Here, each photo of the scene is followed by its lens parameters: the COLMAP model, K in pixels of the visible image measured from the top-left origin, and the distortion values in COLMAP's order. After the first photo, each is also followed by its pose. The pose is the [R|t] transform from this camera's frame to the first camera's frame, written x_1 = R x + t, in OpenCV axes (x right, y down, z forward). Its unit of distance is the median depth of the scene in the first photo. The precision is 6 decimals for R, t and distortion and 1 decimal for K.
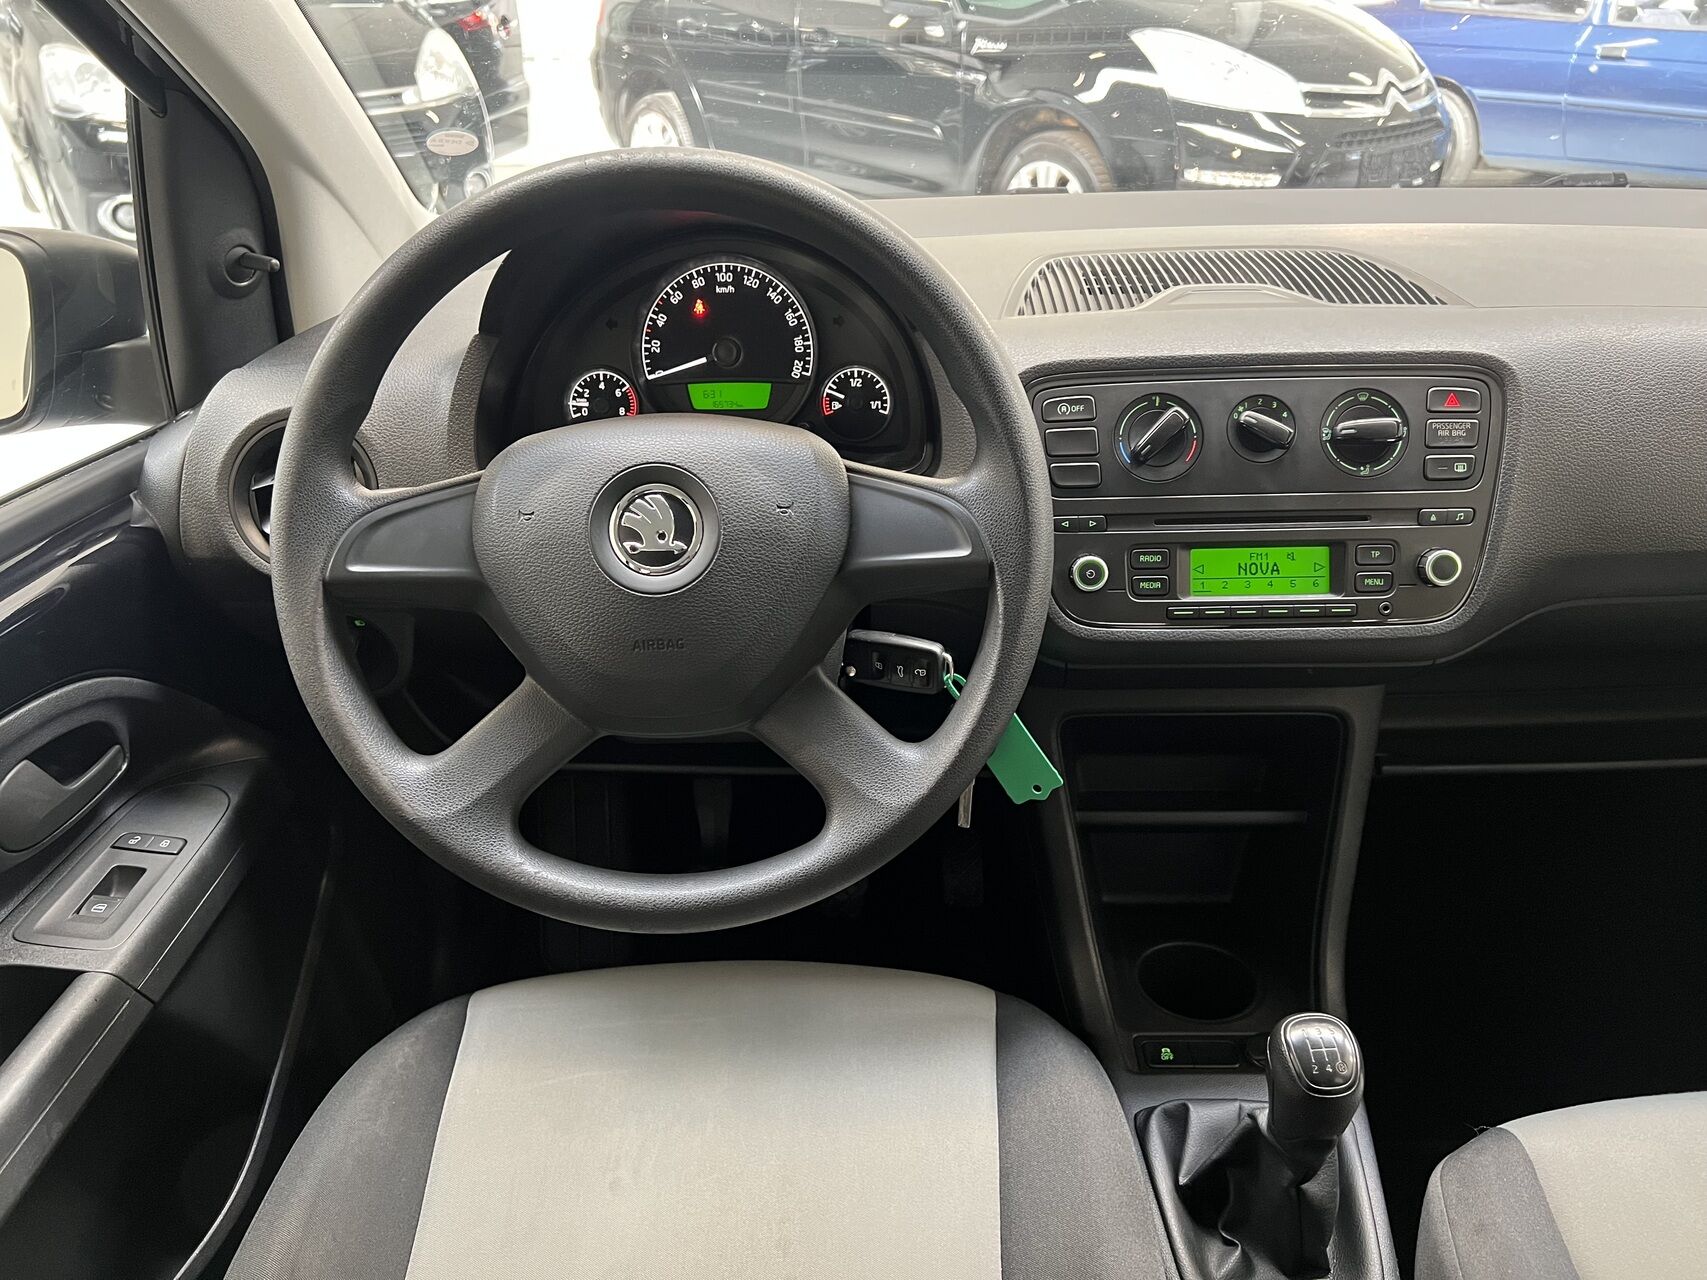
lens RADIAL K [[1290.7, 0, 862.2], [0, 1290.7, 656.0], [0, 0, 1]] dist [0.064093, -0.083137]
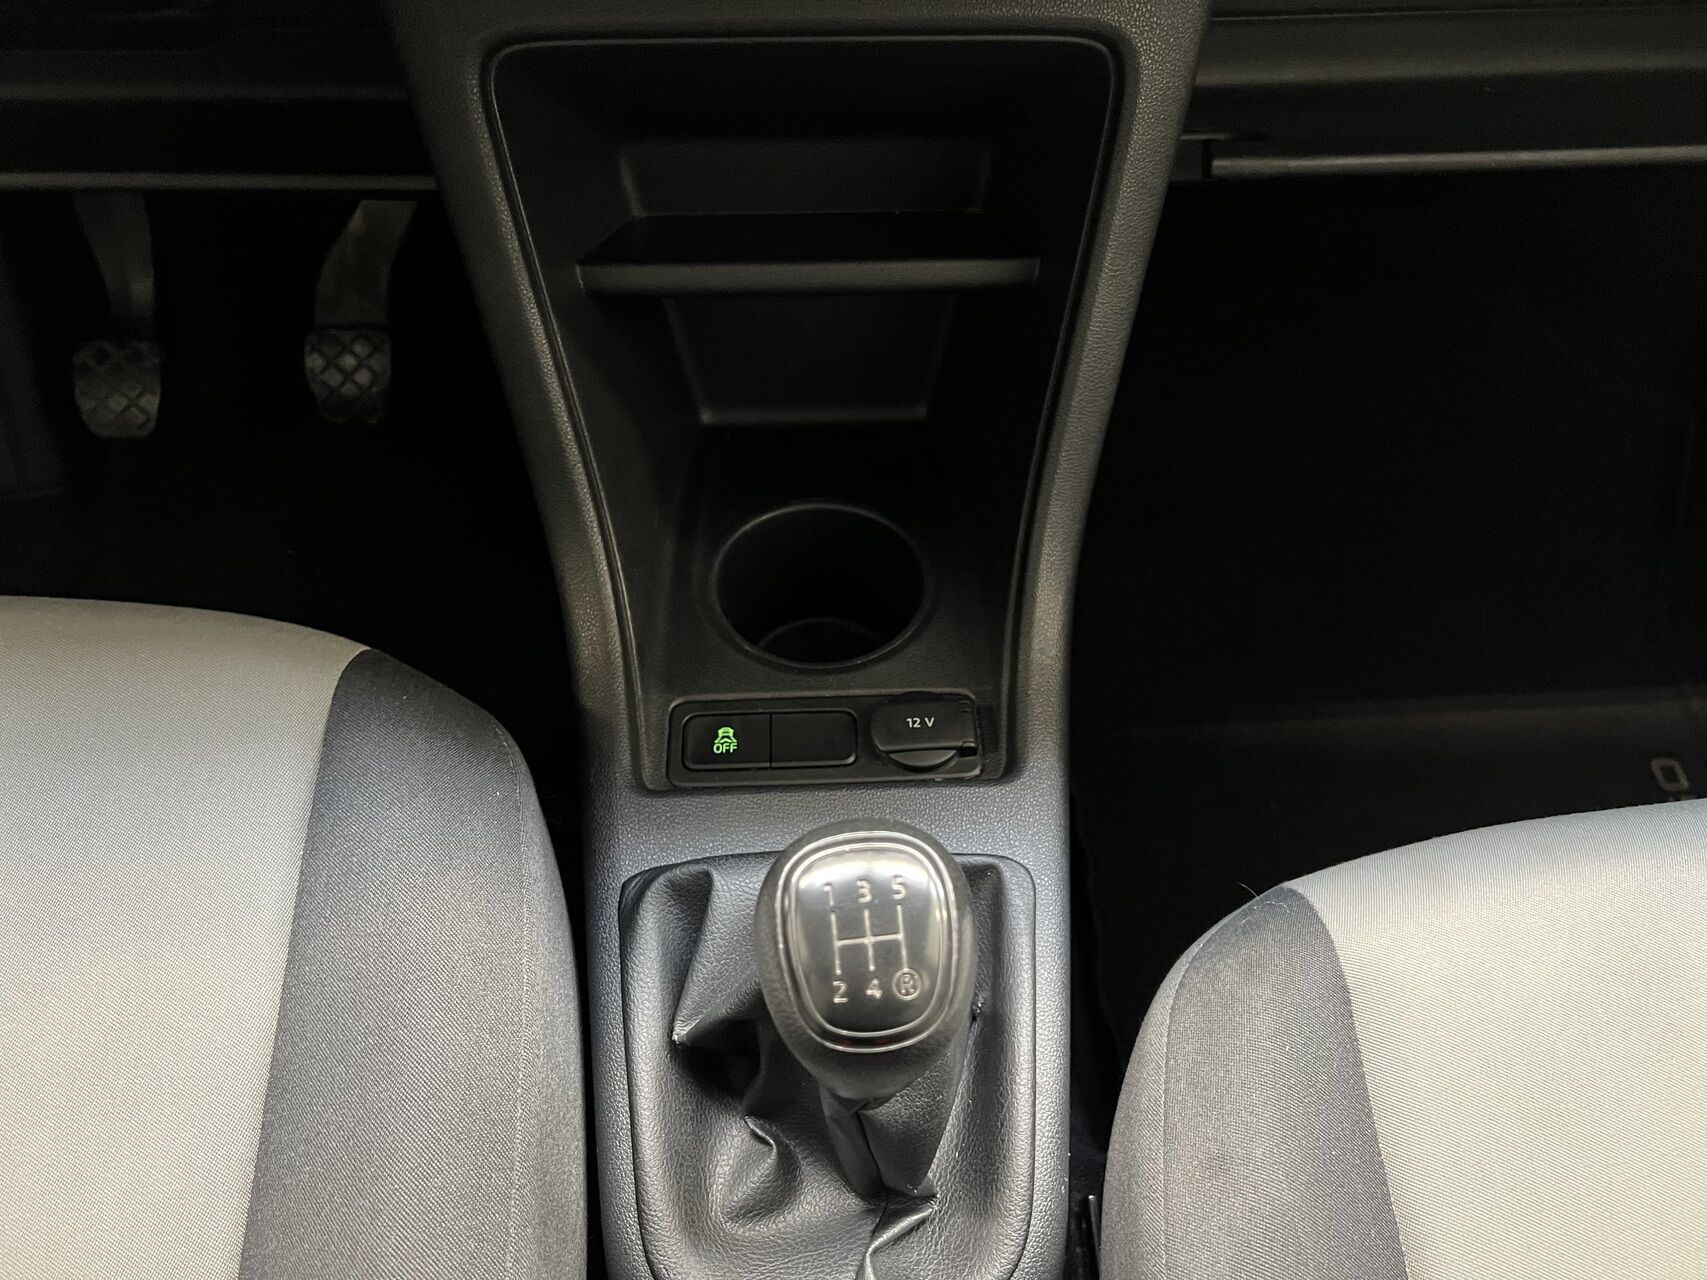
lens RADIAL K [[1290.7, 0, 865.2], [0, 1290.7, 646.0], [0, 0, 1]] dist [0.064093, -0.083137]
pose [[0.997217, -0.029452, 0.068490, 0.295414], [-0.003151, 0.901190, 0.433413, 0.046422], [-0.074488, -0.432422, 0.898589, 0.616333]]
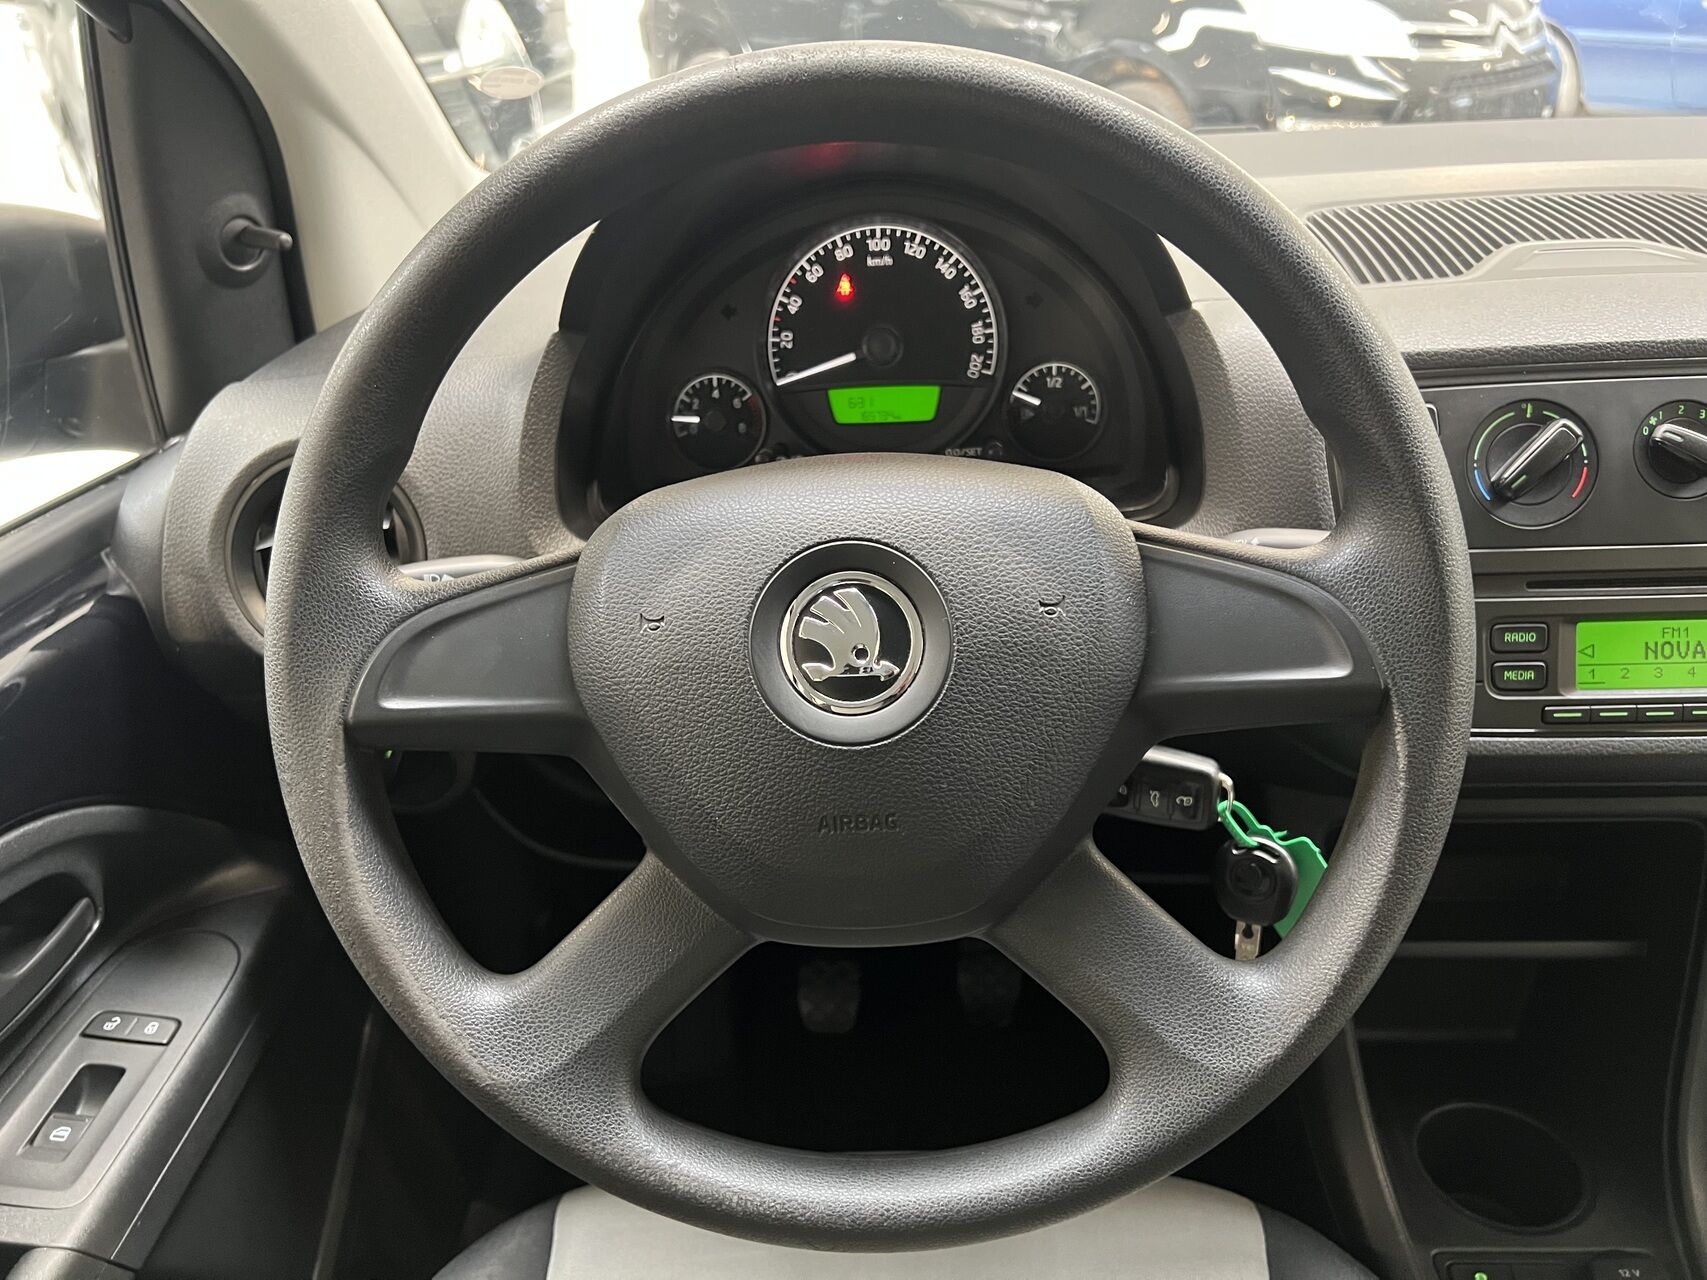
lens RADIAL K [[1290.7, 0, 865.6], [0, 1290.7, 661.8], [0, 0, 1]] dist [0.064093, -0.083137]
pose [[0.999388, -0.008820, -0.033843, -0.104998], [0.009726, 0.999596, 0.026694, -0.084472], [0.033594, -0.027006, 0.999071, 0.288135]]
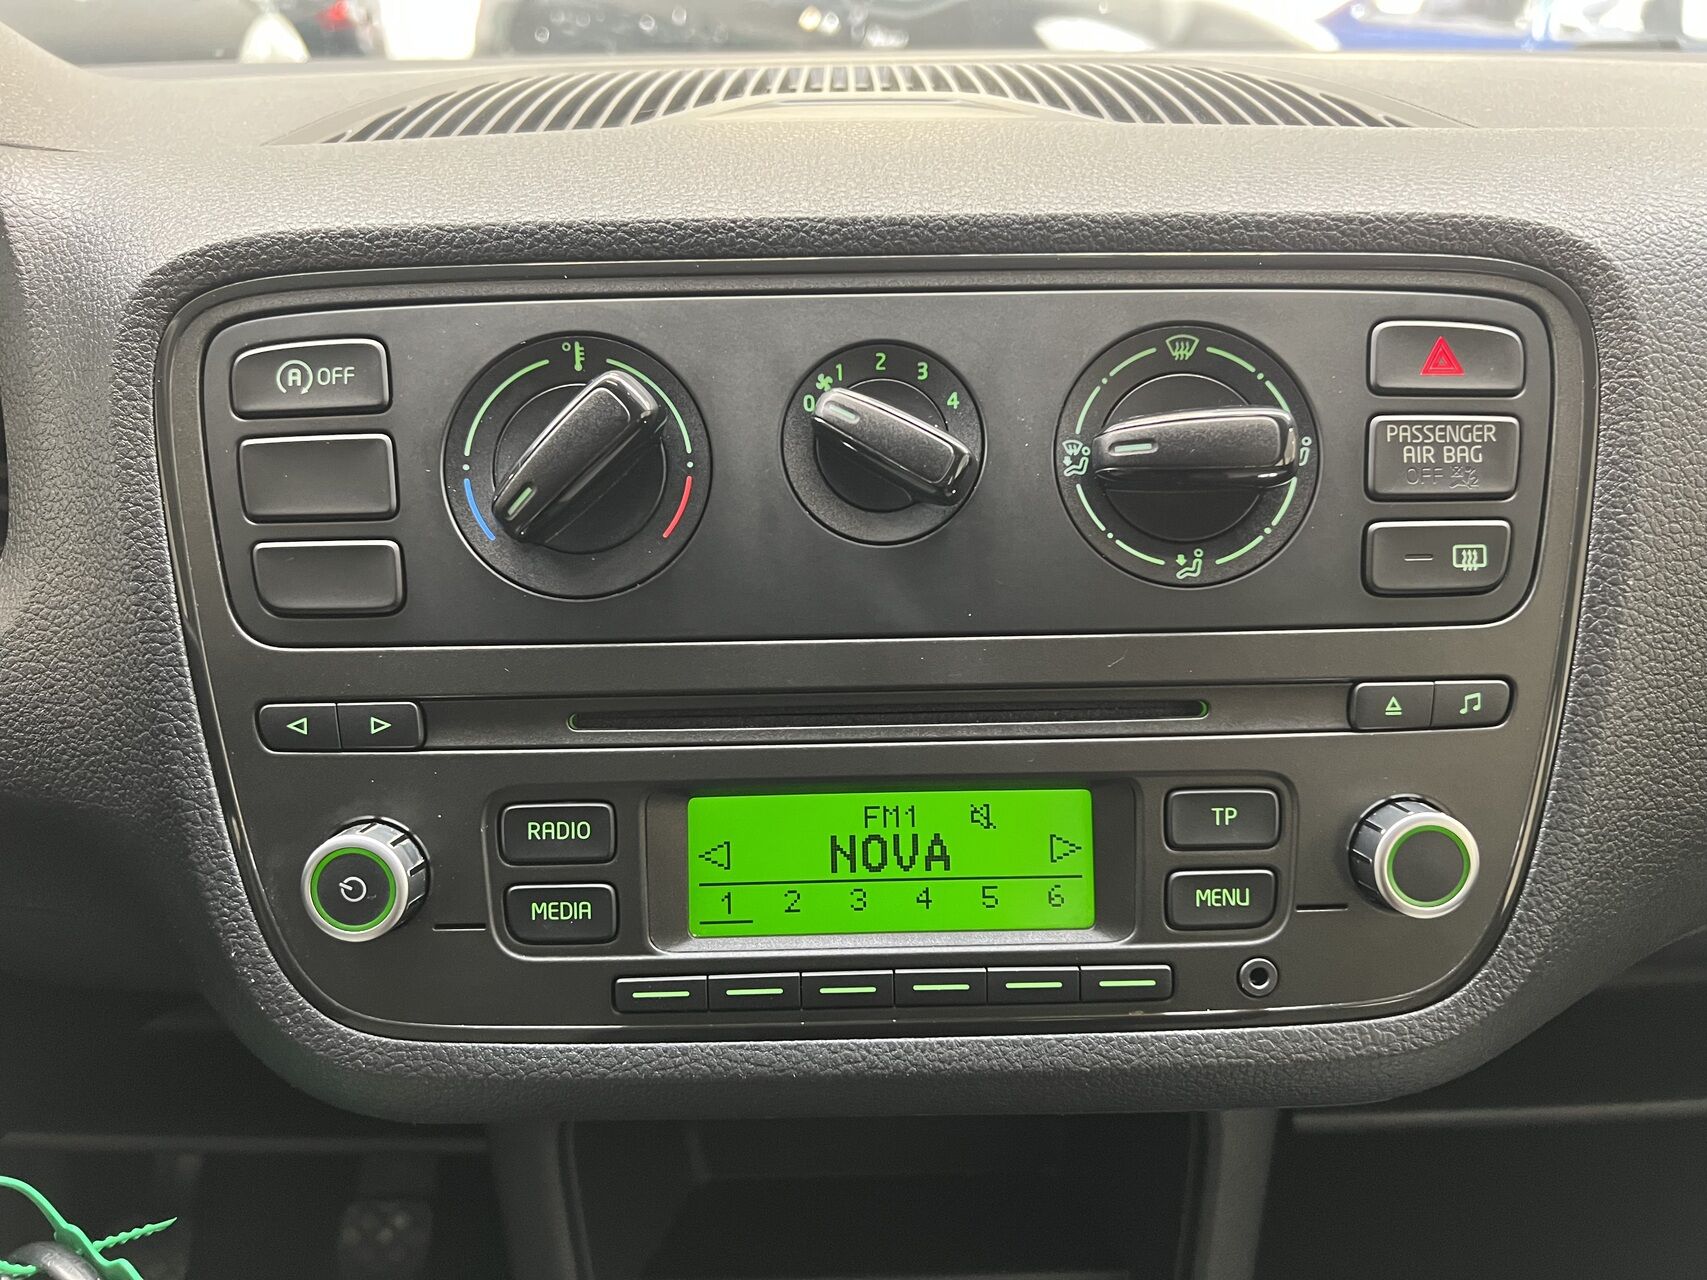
lens RADIAL K [[1290.7, 0, 864.7], [0, 1290.7, 667.6], [0, 0, 1]] dist [0.064093, -0.083137]
pose [[0.999166, -0.005952, 0.040387, 0.287591], [0.006654, 0.999829, -0.017277, -0.110777], [-0.040278, 0.017532, 0.999035, 0.667095]]
